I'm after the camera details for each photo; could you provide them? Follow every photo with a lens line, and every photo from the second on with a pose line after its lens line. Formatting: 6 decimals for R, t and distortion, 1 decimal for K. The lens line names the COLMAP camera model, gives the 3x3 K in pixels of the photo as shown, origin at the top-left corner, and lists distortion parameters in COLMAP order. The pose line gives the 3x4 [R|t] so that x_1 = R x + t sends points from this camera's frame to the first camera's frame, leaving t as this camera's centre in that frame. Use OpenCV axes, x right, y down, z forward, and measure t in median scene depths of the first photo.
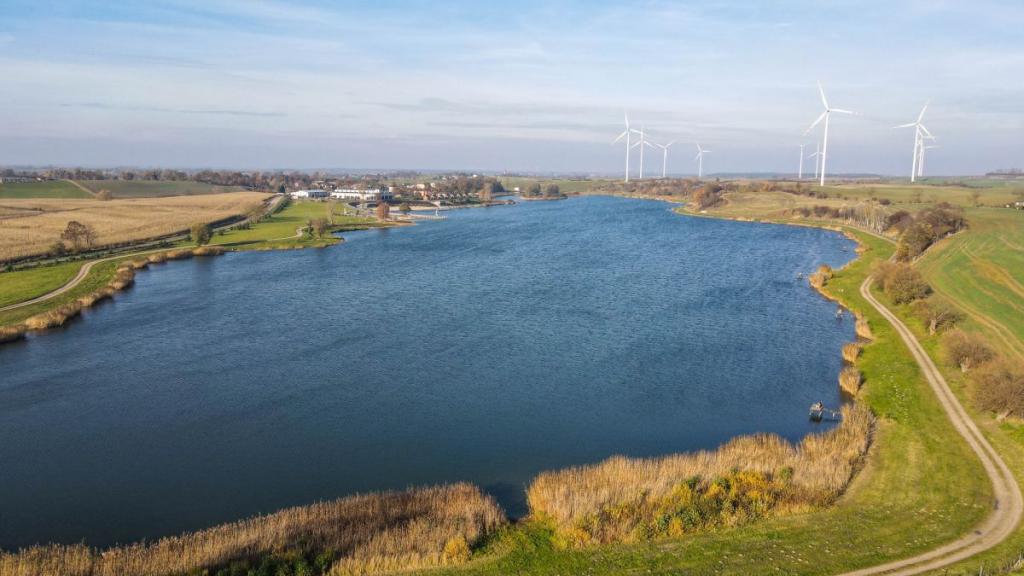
lens RADIAL K [[773.7, 0, 512.0], [0, 773.7, 288.0], [0, 0, 1]] dist [0.043301, 0.002444]
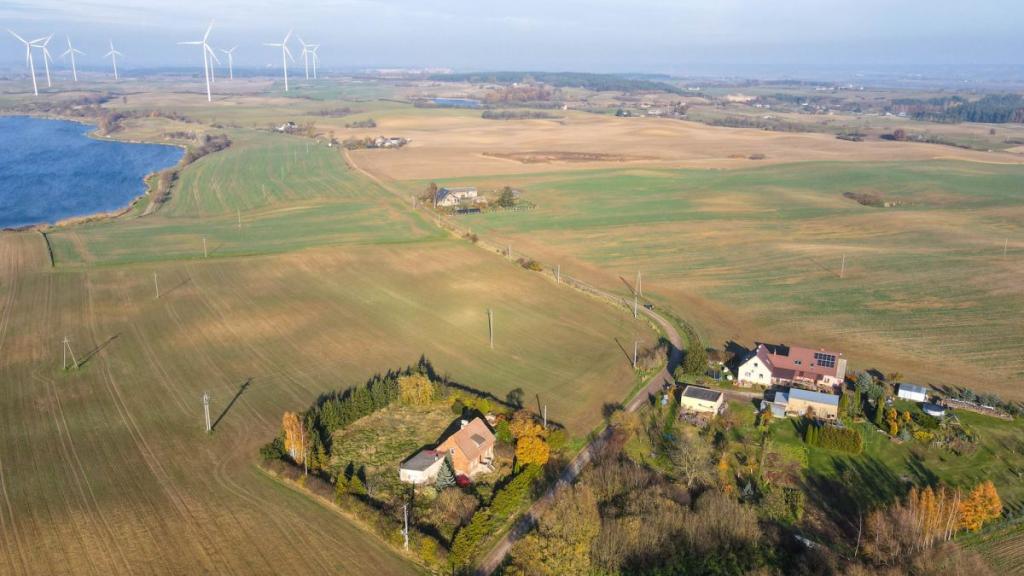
lens RADIAL K [[773.3, 0, 512.0], [0, 773.3, 288.0], [0, 0, 1]] dist [0.008679, 0.007813]
pose [[0.772703, -0.180306, 0.608621, -0.108495], [0.096349, 0.981015, 0.168305, 0.012433], [-0.627412, -0.071410, 0.775406, -0.624874]]
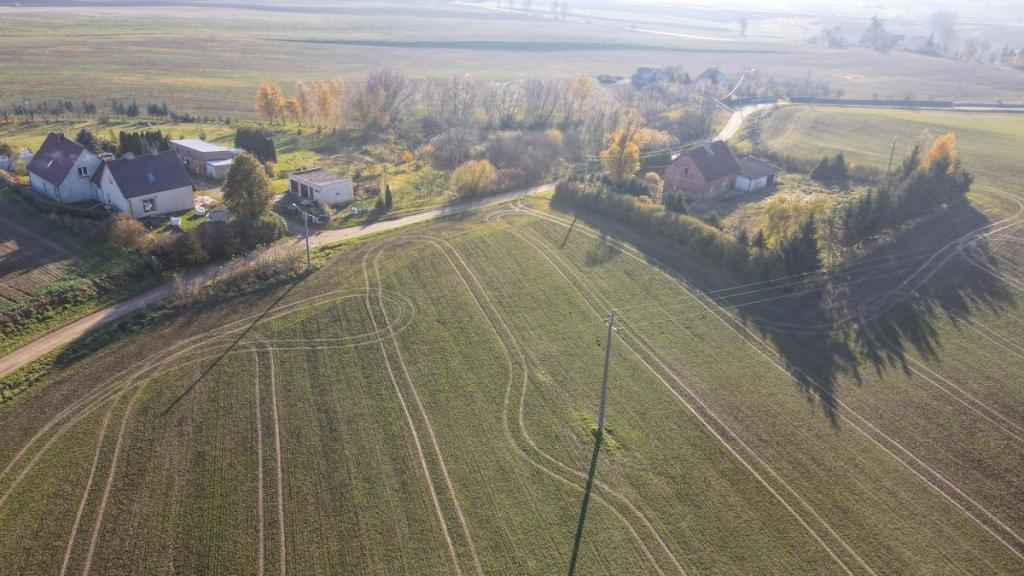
lens RADIAL K [[743.0, 0, 512.0], [0, 743.0, 288.0], [0, 0, 1]] dist [0.007838, 0.007707]
pose [[-0.919766, 0.133625, -0.369019, 0.100811], [-0.093063, 0.839180, 0.535832, 0.026573], [0.381273, 0.527182, -0.759414, -0.339258]]
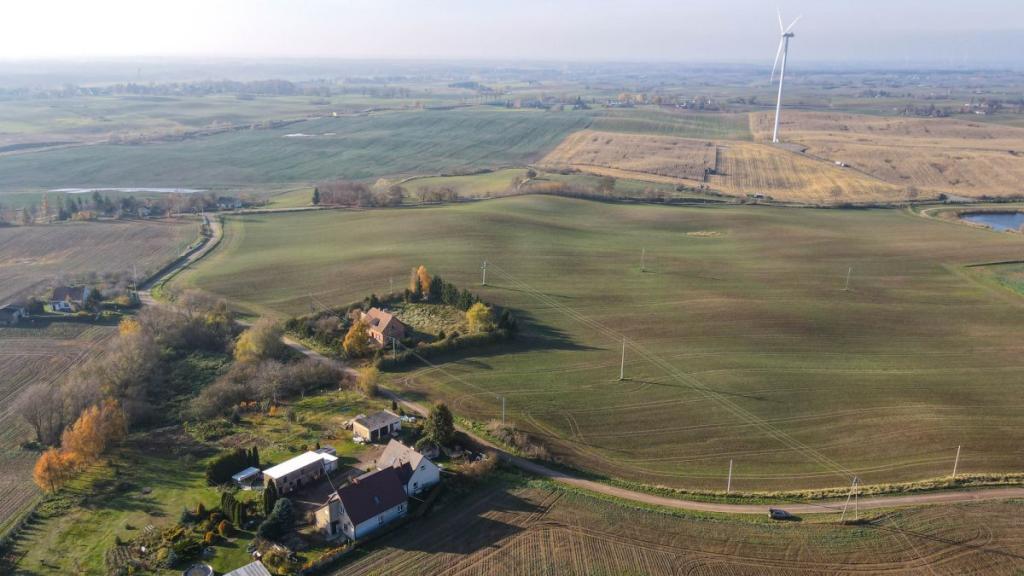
lens RADIAL K [[773.3, 0, 512.0], [0, 773.3, 288.0], [0, 0, 1]] dist [0.008679, 0.007813]
pose [[0.368063, 0.264103, -0.891504, 0.277032], [-0.152290, 0.962987, 0.222406, 0.000896], [0.917245, 0.053907, 0.394660, -0.530891]]
